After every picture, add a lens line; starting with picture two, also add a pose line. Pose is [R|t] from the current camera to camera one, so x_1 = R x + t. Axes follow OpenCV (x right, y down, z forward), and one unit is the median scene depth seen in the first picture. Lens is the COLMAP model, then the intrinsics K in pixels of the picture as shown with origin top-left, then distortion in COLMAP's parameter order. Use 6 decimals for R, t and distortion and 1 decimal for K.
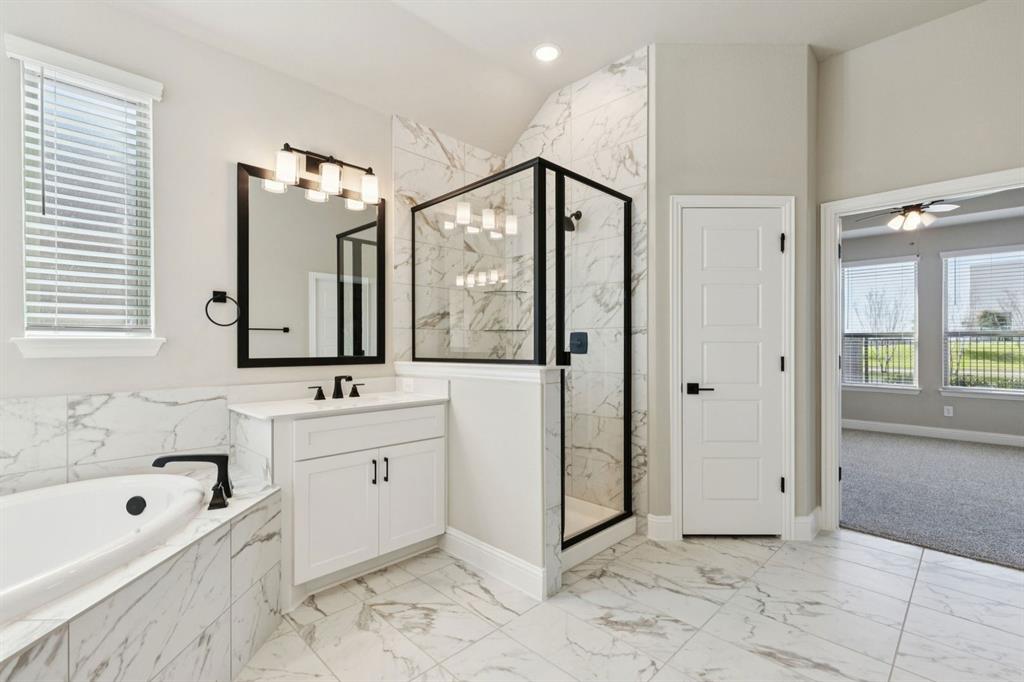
lens RADIAL K [[461.9, 0, 514.2], [0, 461.9, 342.4], [0, 0, 1]] dist [0.011165, -0.000651]
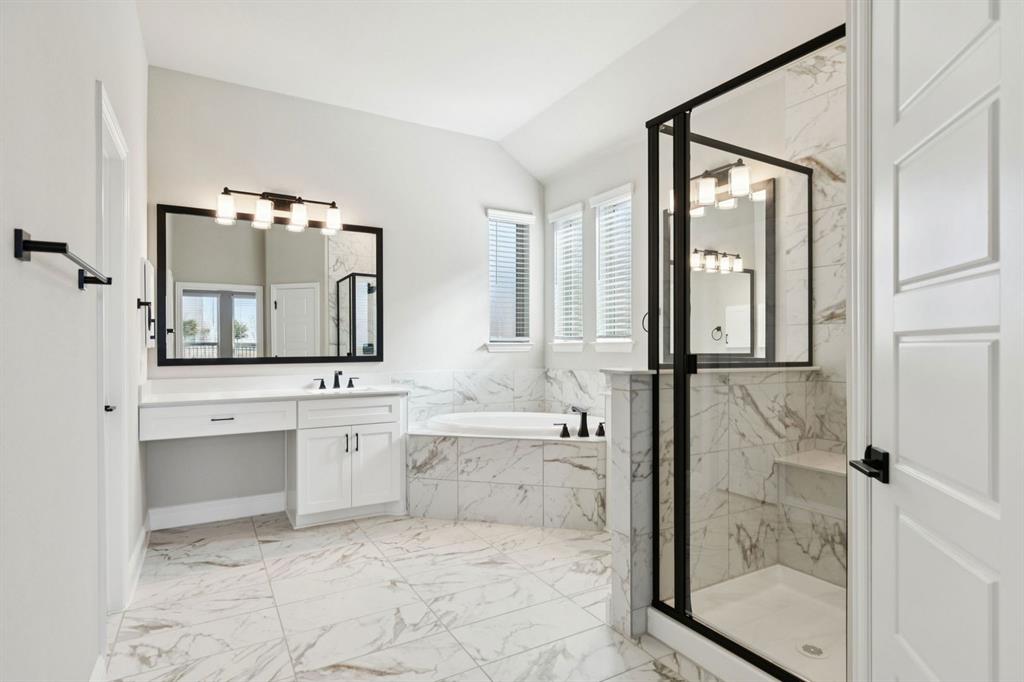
lens RADIAL K [[515.0, 0, 512.4], [0, 515.0, 347.1], [0, 0, 1]] dist [0.005855, -0.000357]
pose [[-0.236548, 0.000639, -0.971620, 0.998413], [0.001712, 0.999999, 0.000241, 0.009880], [0.971618, -0.001607, -0.236549, 0.966056]]
